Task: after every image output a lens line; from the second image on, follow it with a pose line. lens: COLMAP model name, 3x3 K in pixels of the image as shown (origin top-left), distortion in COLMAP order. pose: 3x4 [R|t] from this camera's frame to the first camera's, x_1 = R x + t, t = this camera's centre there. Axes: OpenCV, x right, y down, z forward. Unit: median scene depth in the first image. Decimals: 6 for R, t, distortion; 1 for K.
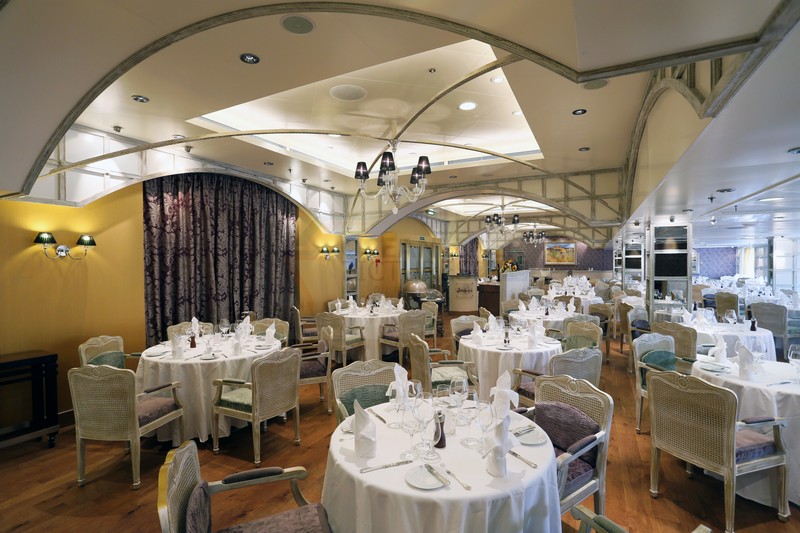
lens RADIAL K [[376.7, 0, 400.4], [0, 376.7, 266.2], [0, 0, 1]] dist [-0.031118, 0.000043]
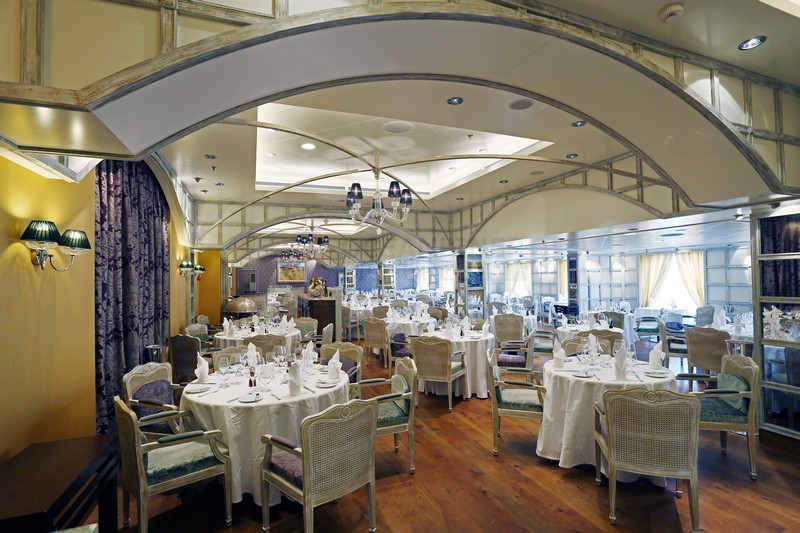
lens RADIAL K [[376.7, 0, 398.1], [0, 376.7, 271.4], [0, 0, 1]] dist [-0.031118, 0.000043]
pose [[0.680264, 0.010568, 0.732891, -0.614390], [0.015643, 0.999459, -0.028931, 0.003522], [-0.732800, 0.031145, 0.679731, 0.153472]]
